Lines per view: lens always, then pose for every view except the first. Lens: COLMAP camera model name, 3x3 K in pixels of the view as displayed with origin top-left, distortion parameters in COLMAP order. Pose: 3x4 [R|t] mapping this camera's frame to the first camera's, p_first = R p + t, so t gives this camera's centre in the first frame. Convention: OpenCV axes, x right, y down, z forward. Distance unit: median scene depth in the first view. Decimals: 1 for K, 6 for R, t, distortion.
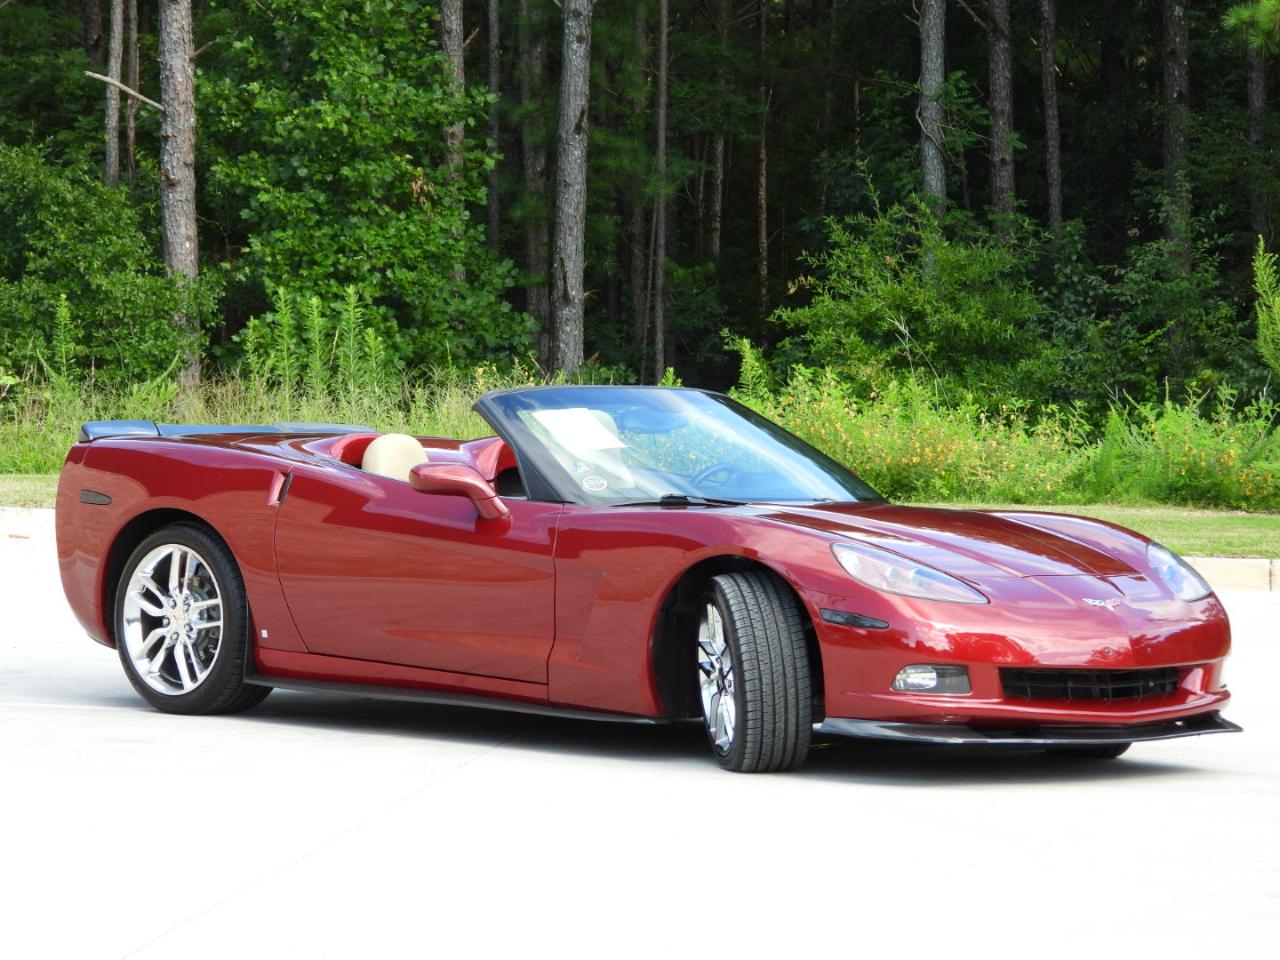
lens RADIAL K [[2396.6, 0, 640.0], [0, 2396.6, 480.0], [0, 0, 1]] dist [-0.034138, 0.261752]
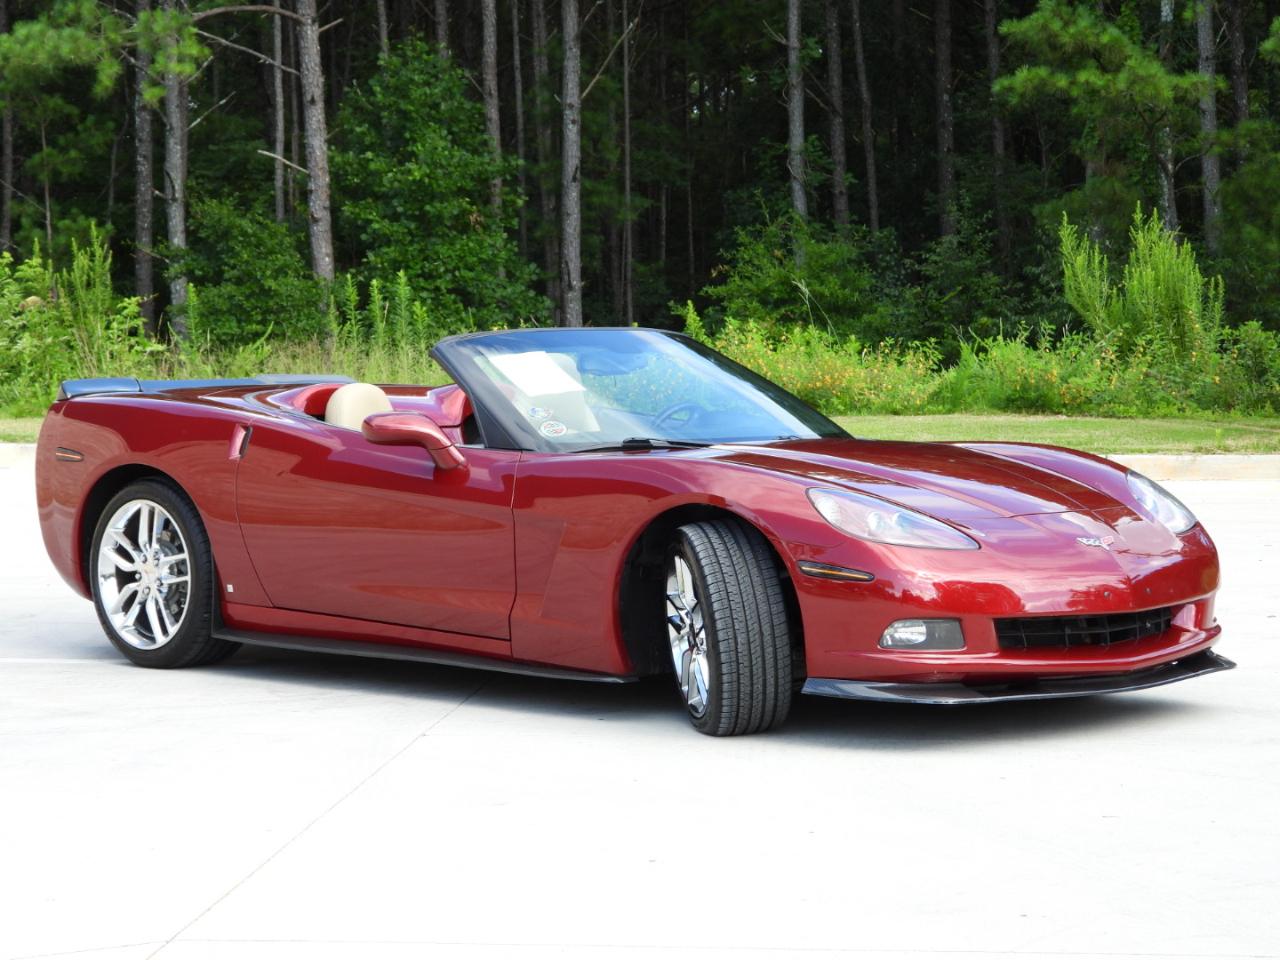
lens RADIAL K [[2505.5, 0, 640.0], [0, 2505.5, 480.0], [0, 0, 1]] dist [0.007026, 0.382242]
pose [[0.999356, -0.032412, 0.015394, -0.013647], [0.032061, 0.999231, 0.022554, 0.015341], [-0.016113, -0.022046, 0.999627, -0.623979]]
